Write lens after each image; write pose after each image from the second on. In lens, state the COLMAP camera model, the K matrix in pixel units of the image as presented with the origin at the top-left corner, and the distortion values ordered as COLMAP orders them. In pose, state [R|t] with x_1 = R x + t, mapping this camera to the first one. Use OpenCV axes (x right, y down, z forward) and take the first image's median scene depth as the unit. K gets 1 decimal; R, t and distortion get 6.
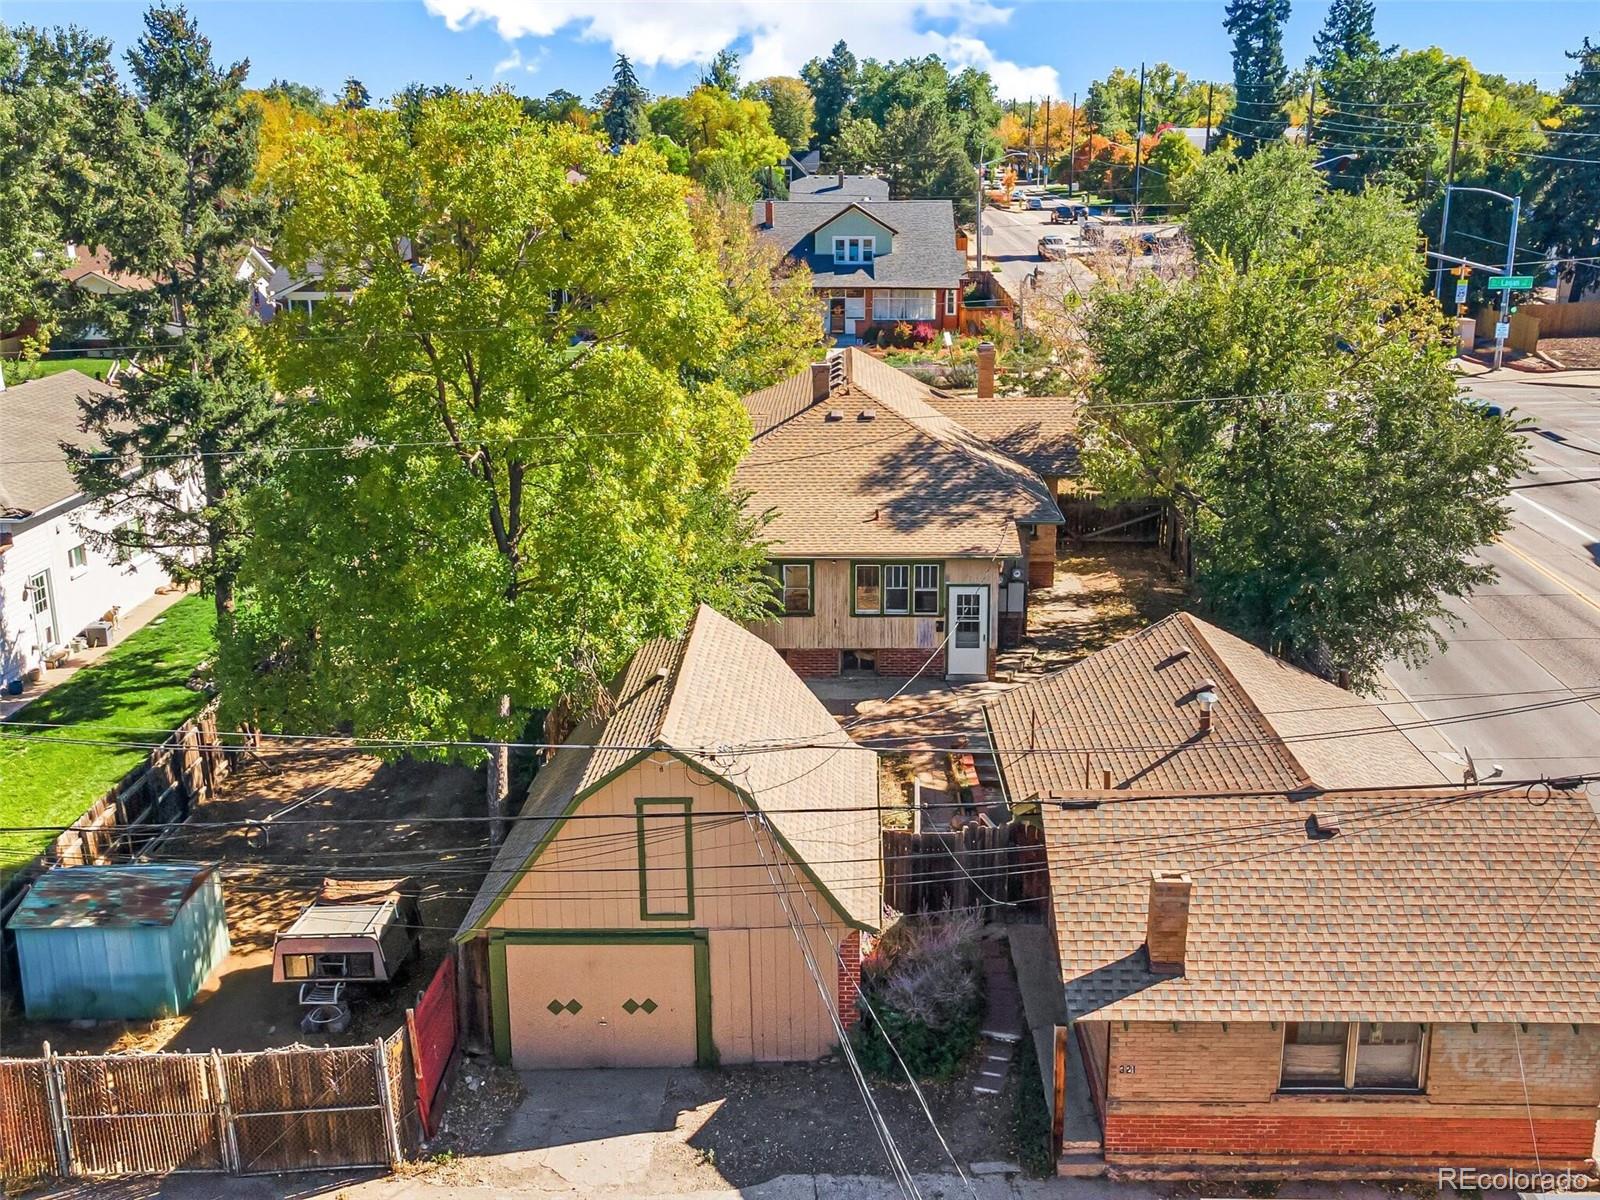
lens RADIAL K [[1594.8, 0, 800.0], [0, 1594.8, 600.0], [0, 0, 1]] dist [0.001881, -0.002195]
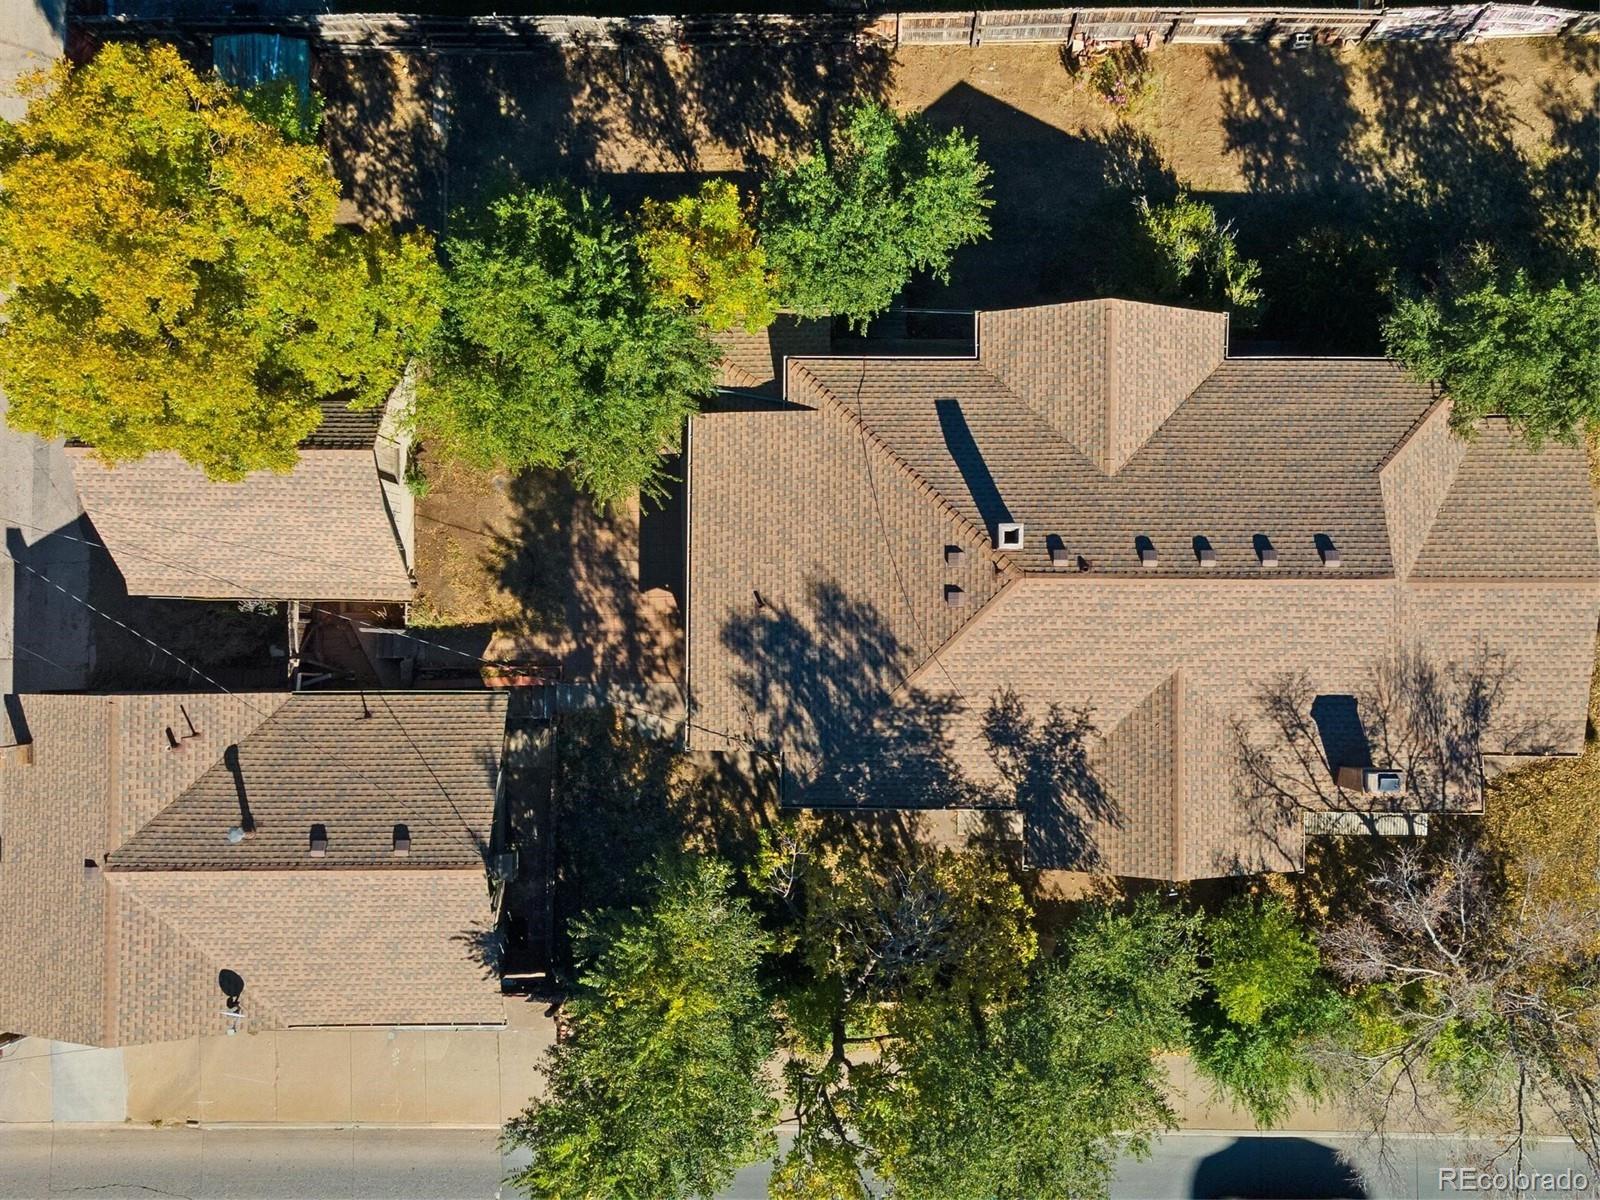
lens RADIAL K [[1557.2, 0, 799.1], [0, 1557.2, 570.0], [0, 0, 1]] dist [0.053603, -0.002543]
pose [[0.035491, 0.998376, -0.044553, 0.071282], [-0.216754, 0.051210, 0.974882, -0.952919], [0.975581, -0.024942, 0.218219, 0.836815]]
